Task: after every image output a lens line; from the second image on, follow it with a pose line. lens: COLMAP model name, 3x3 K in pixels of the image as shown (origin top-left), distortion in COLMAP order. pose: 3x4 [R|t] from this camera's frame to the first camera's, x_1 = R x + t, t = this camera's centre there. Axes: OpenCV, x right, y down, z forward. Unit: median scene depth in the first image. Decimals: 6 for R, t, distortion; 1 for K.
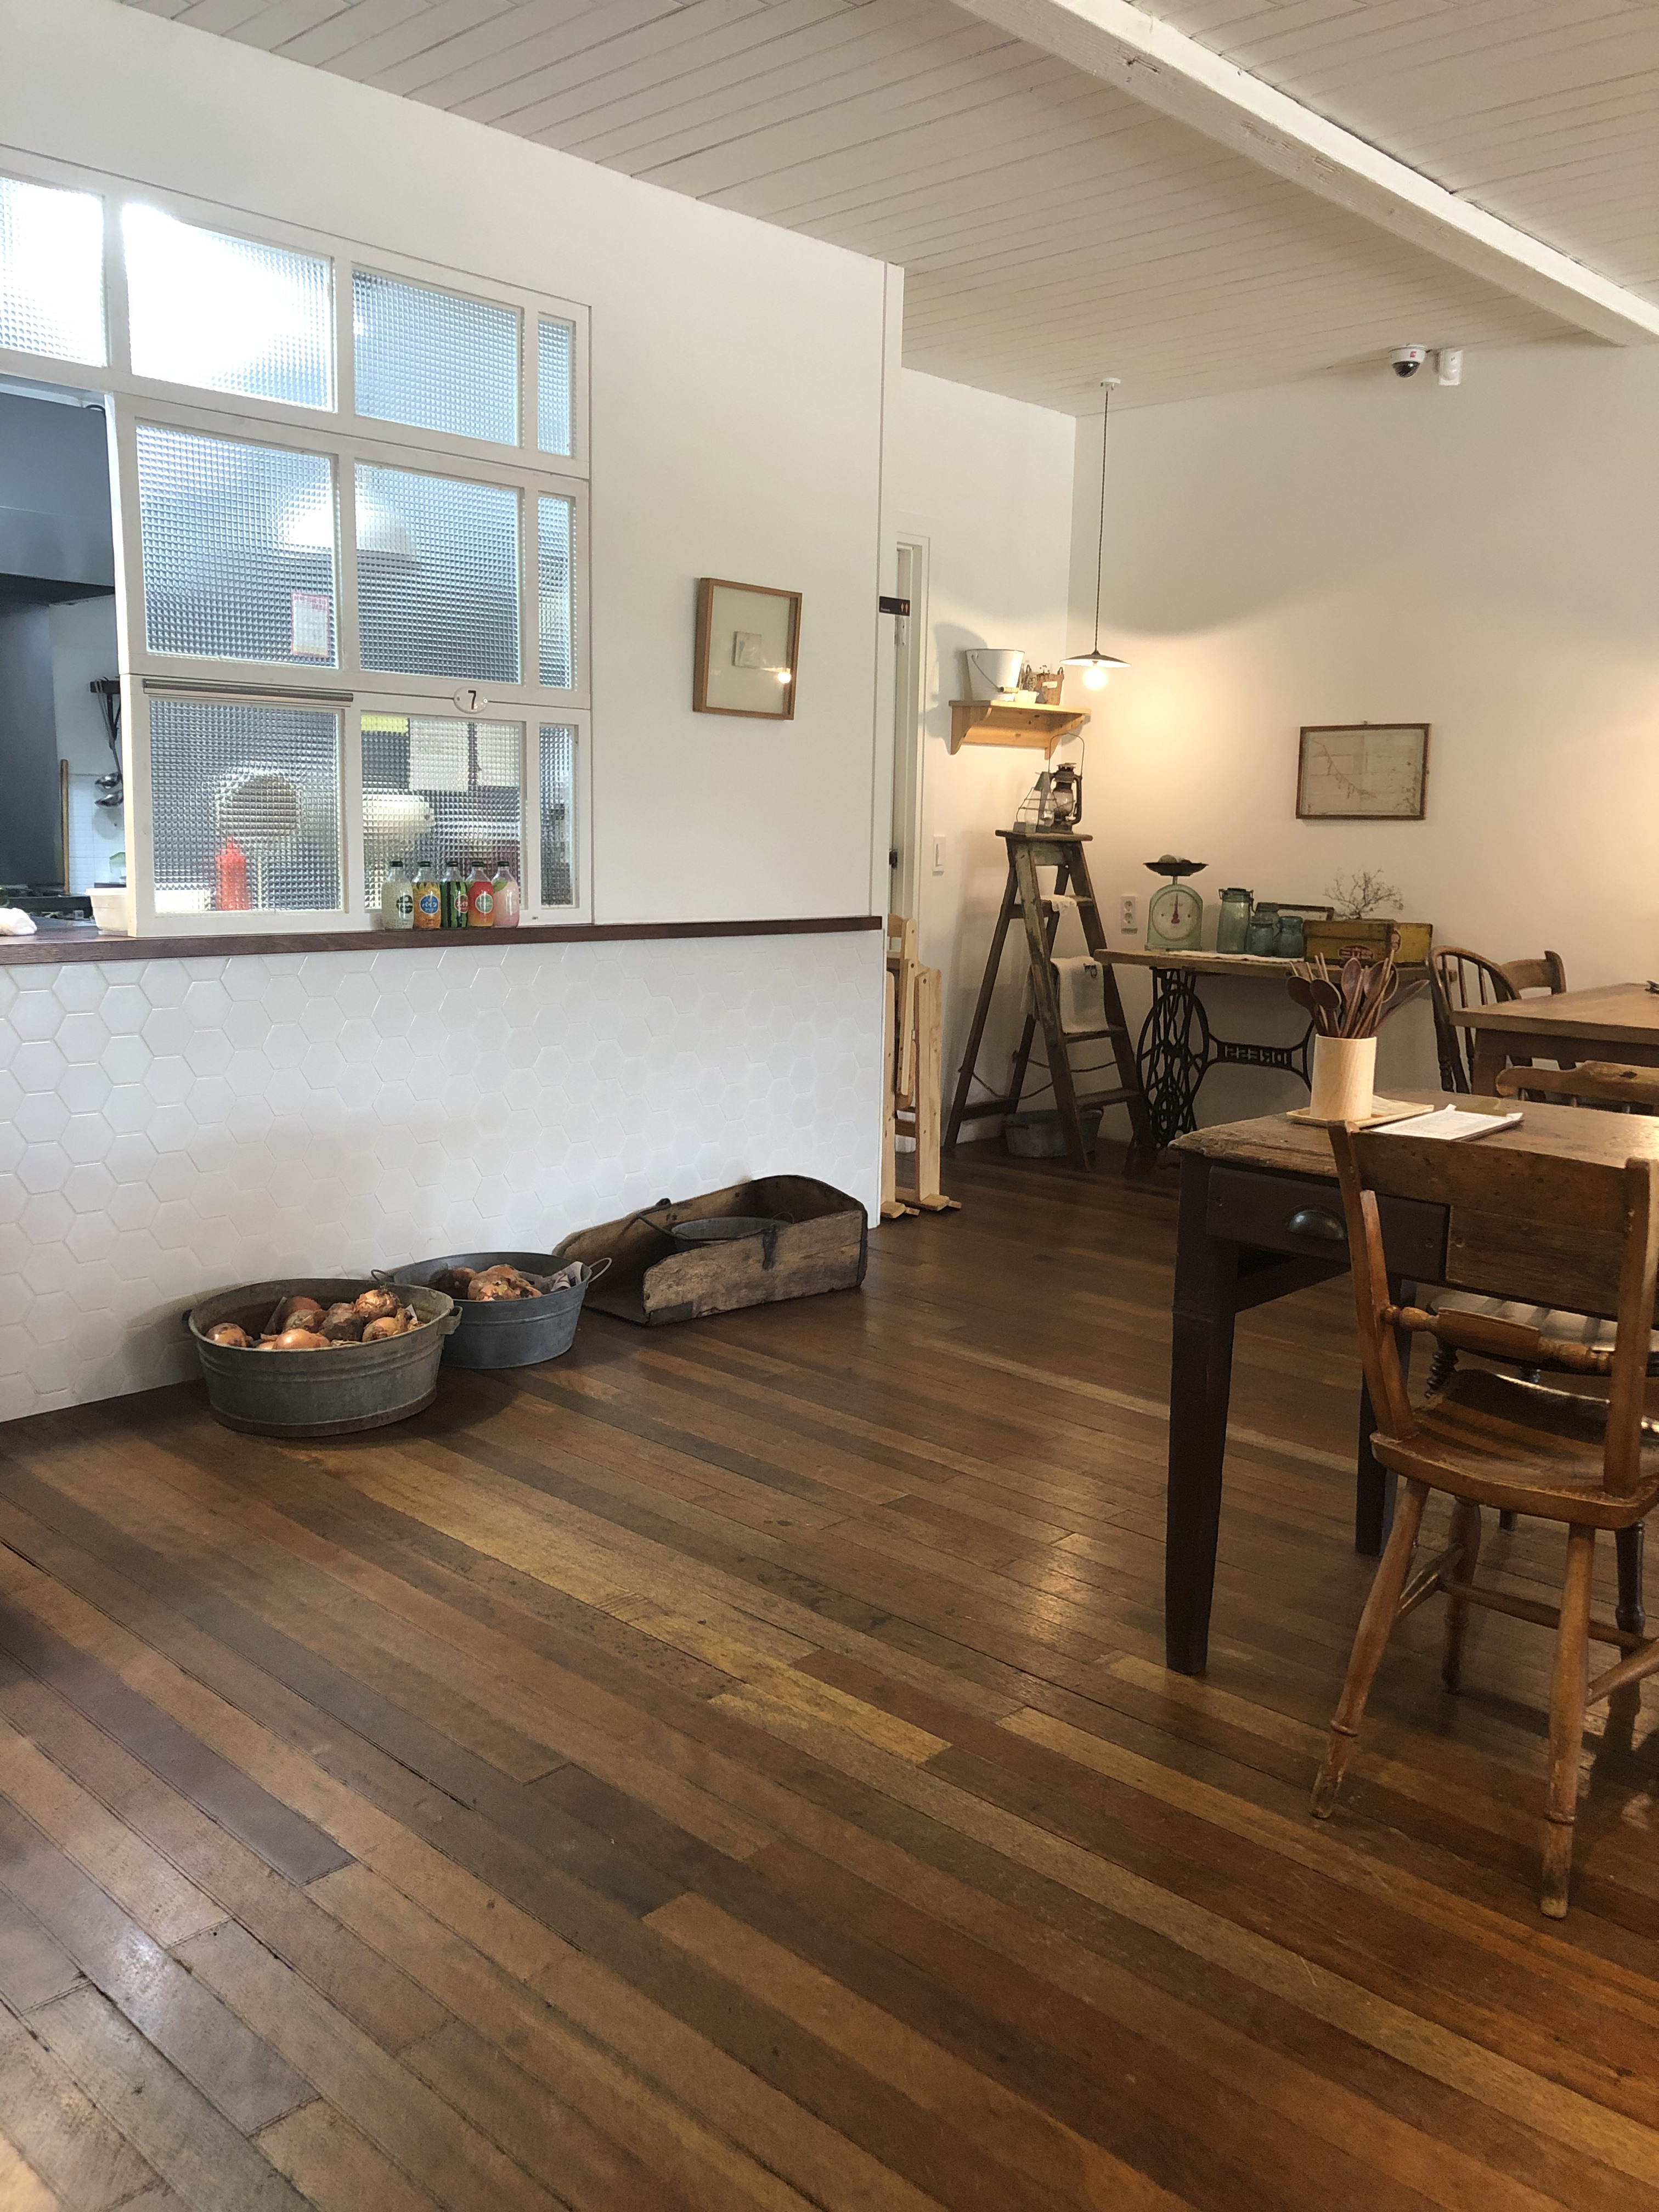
lens RADIAL K [[1792.6, 0, 822.9], [0, 1792.6, 1112.8], [0, 0, 1]] dist [0.034435, -0.039240]
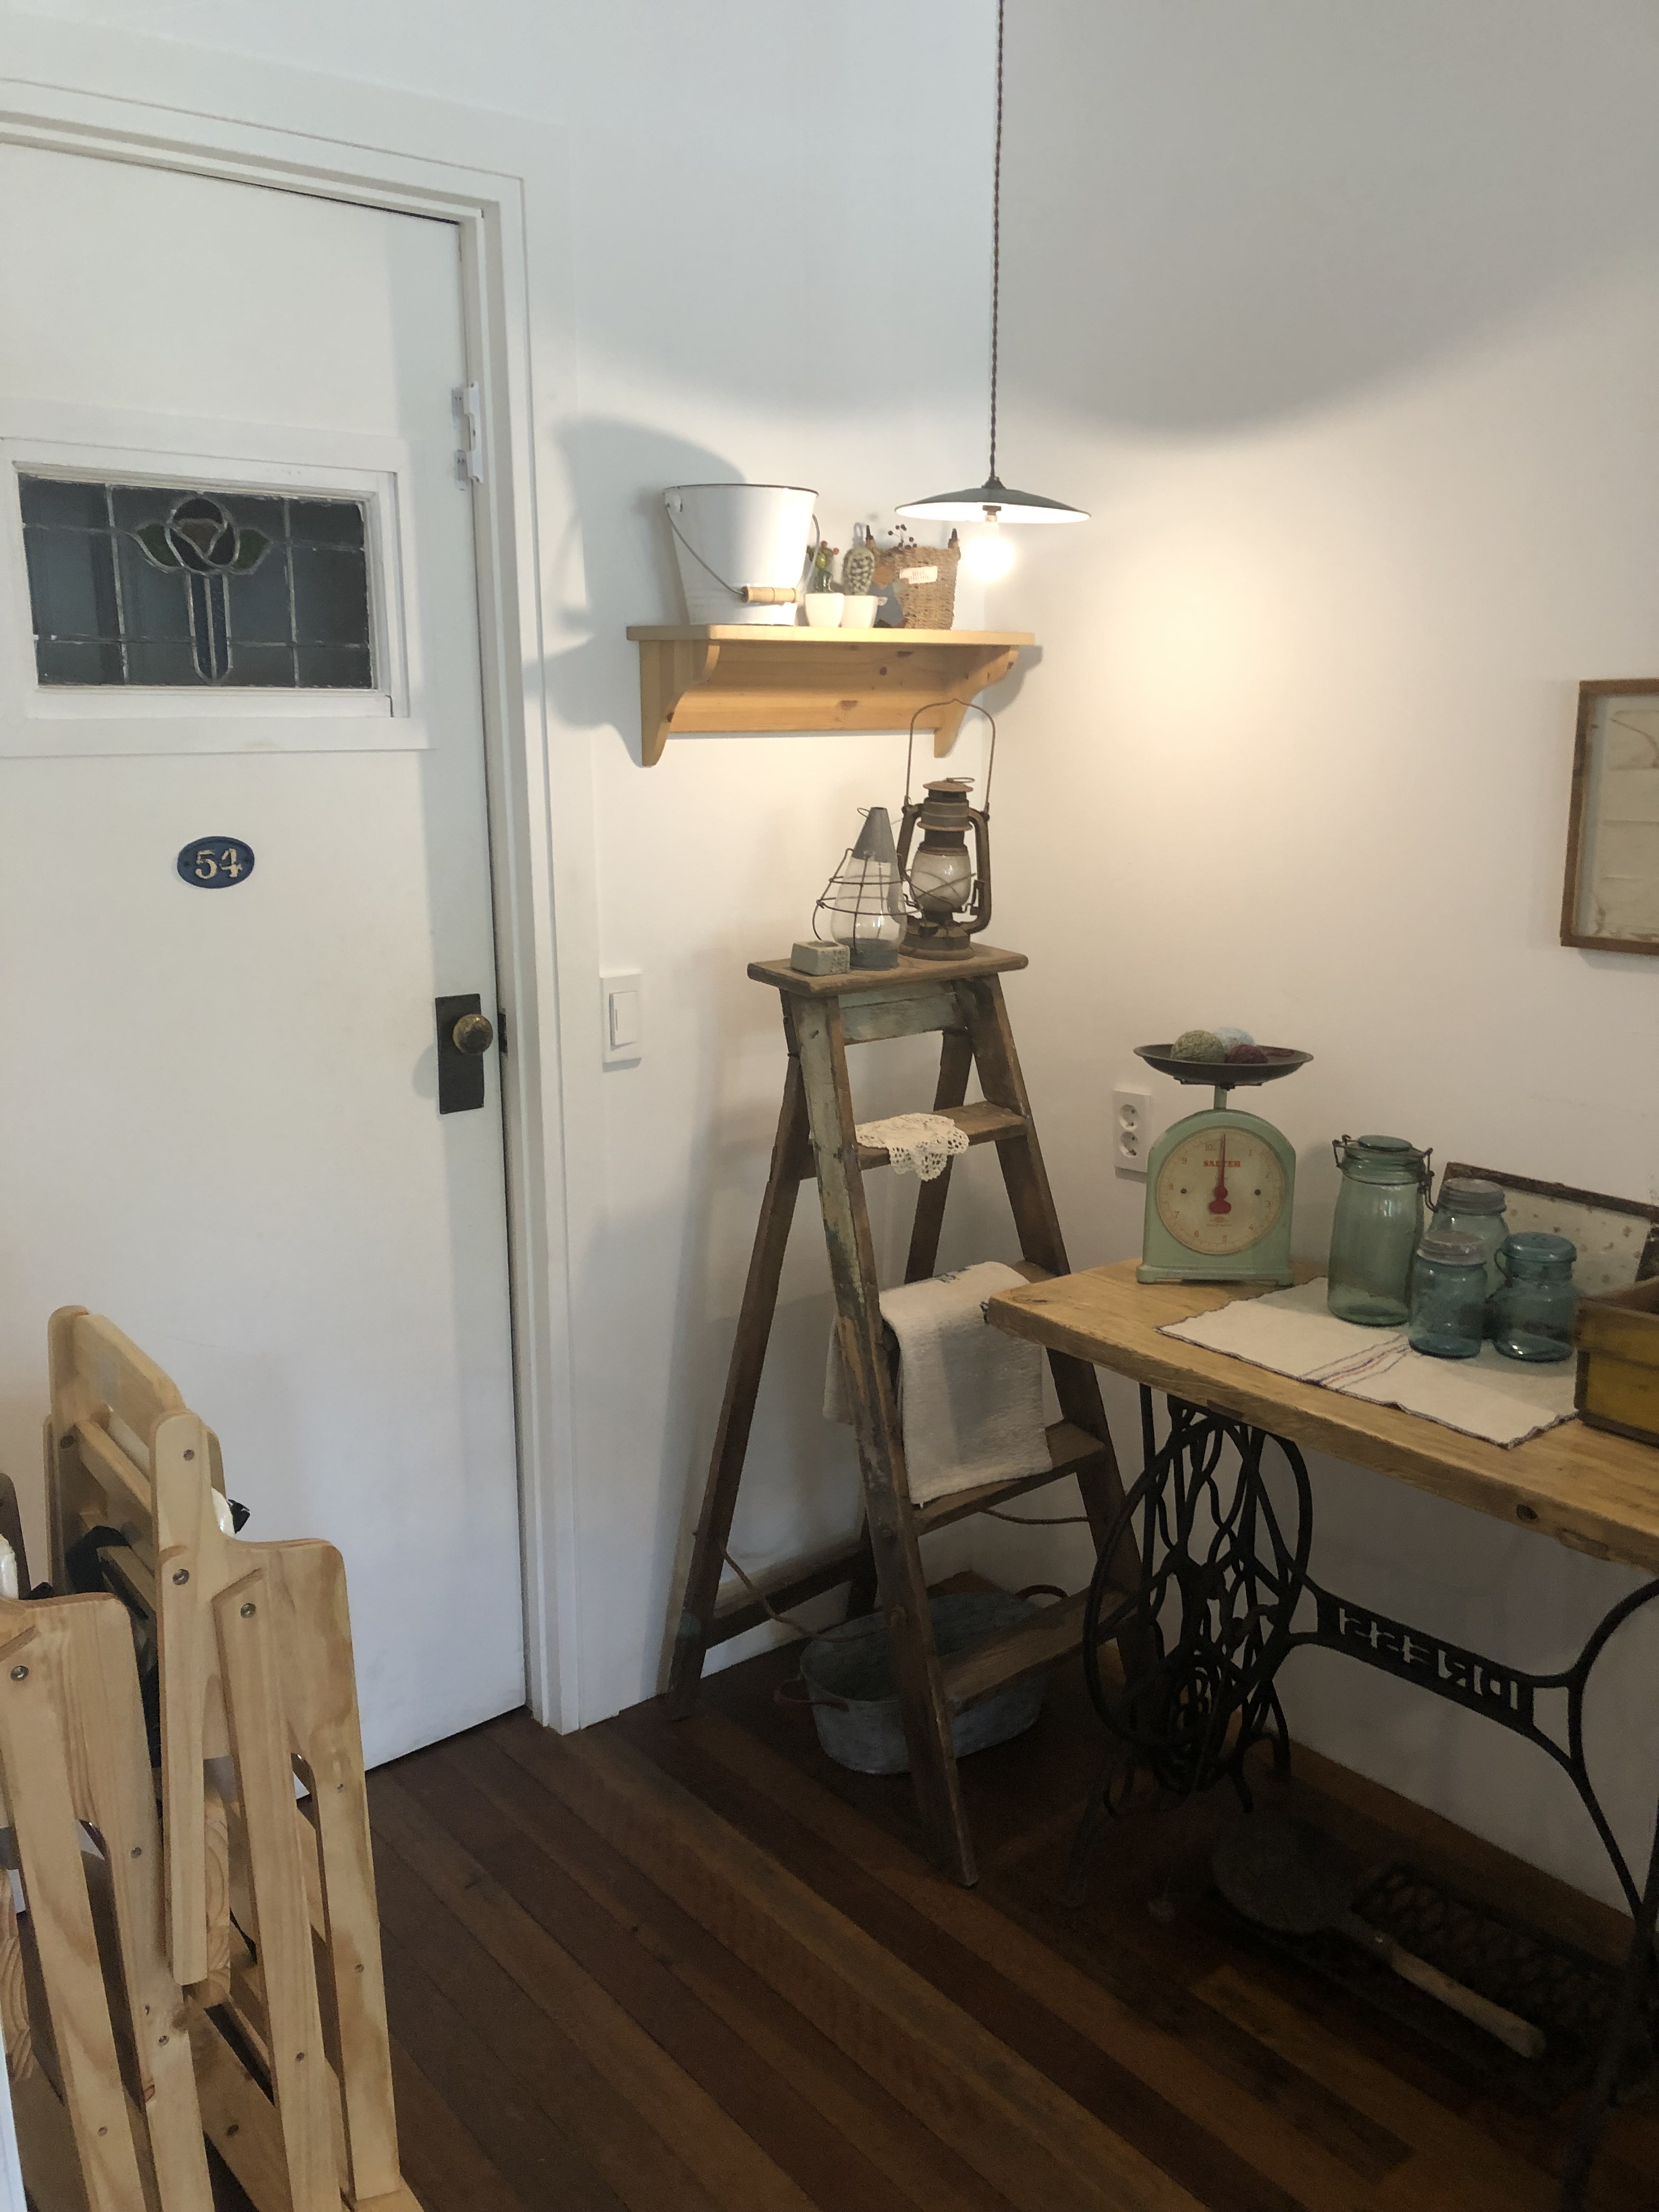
lens RADIAL K [[1792.6, 0, 834.3], [0, 1792.6, 1093.2], [0, 0, 1]] dist [0.034435, -0.039240]
pose [[0.990909, 0.006179, -0.134393, 0.166443], [0.000319, 0.998834, 0.048276, -0.148198], [0.134534, -0.047880, 0.989751, 0.619691]]
